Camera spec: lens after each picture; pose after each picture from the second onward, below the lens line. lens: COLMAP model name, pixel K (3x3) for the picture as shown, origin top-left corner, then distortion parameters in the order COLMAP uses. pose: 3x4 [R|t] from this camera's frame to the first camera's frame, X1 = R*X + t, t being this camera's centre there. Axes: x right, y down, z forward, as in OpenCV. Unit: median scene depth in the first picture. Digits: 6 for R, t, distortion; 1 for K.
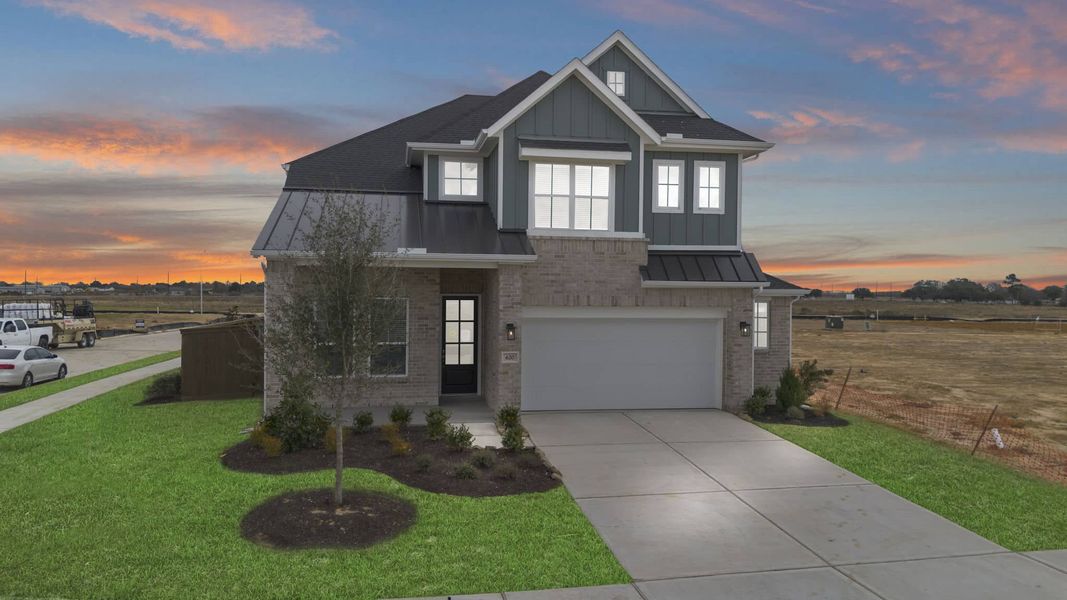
lens RADIAL K [[791.1, 0, 525.7], [0, 791.1, 292.5], [0, 0, 1]] dist [0.053608, -0.040850]
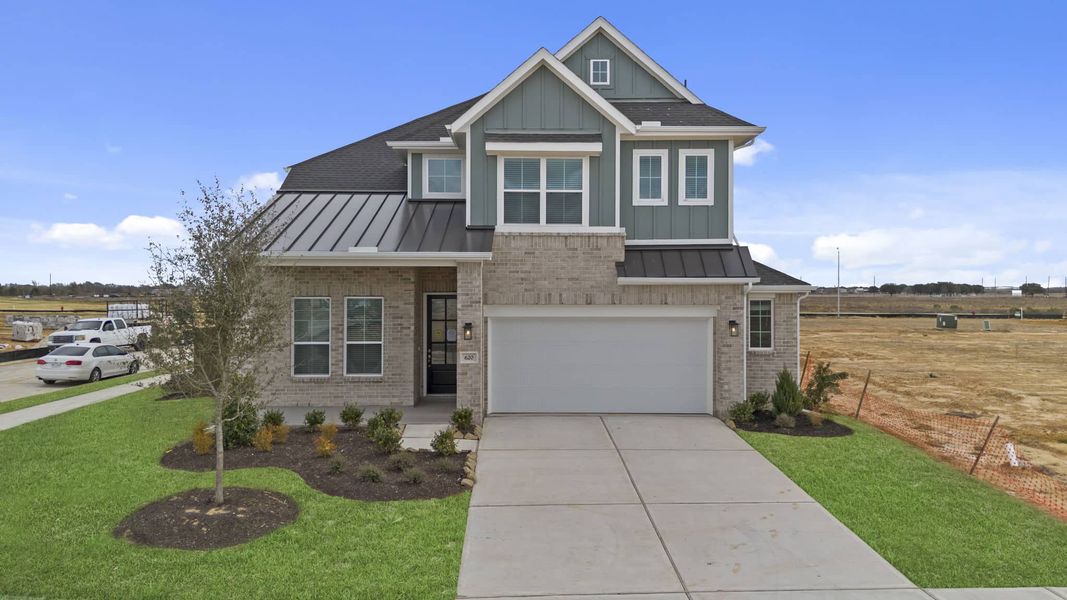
lens RADIAL K [[791.1, 0, 533.7], [0, 791.1, 284.7], [0, 0, 1]] dist [0.053608, -0.040850]
pose [[0.985993, -0.008118, -0.166588, 0.209659], [0.006653, 0.999934, -0.009349, 0.001848], [0.166653, 0.008110, 0.985982, 0.048286]]
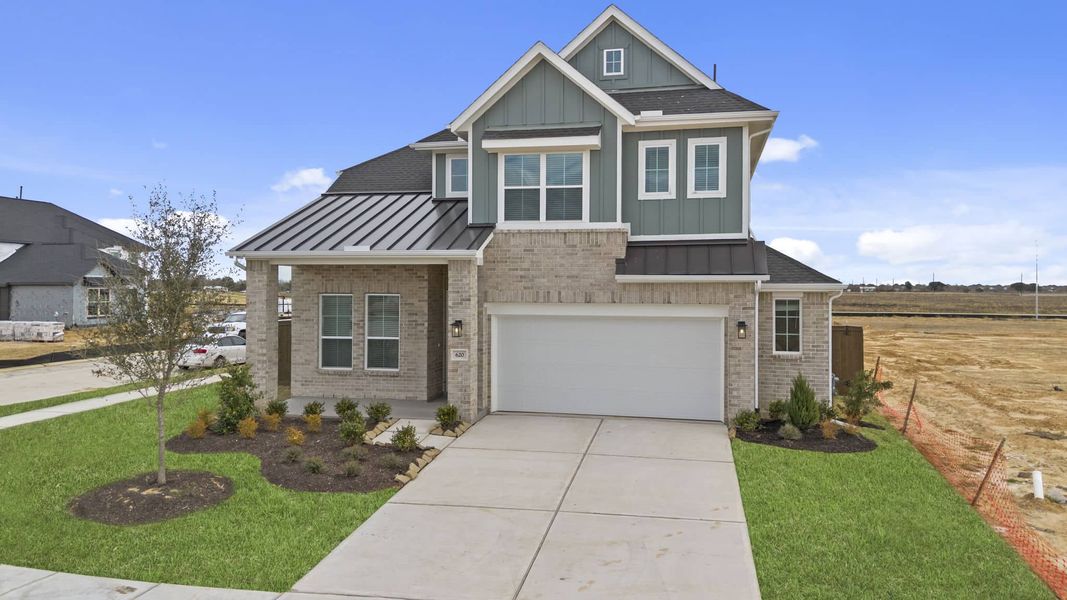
lens RADIAL K [[791.1, 0, 536.0], [0, 791.1, 280.3], [0, 0, 1]] dist [0.053608, -0.040850]
pose [[0.918300, -0.007632, -0.395812, 0.430378], [0.003053, 0.999921, -0.012196, 0.001944], [0.395874, 0.009991, 0.918251, 0.128832]]
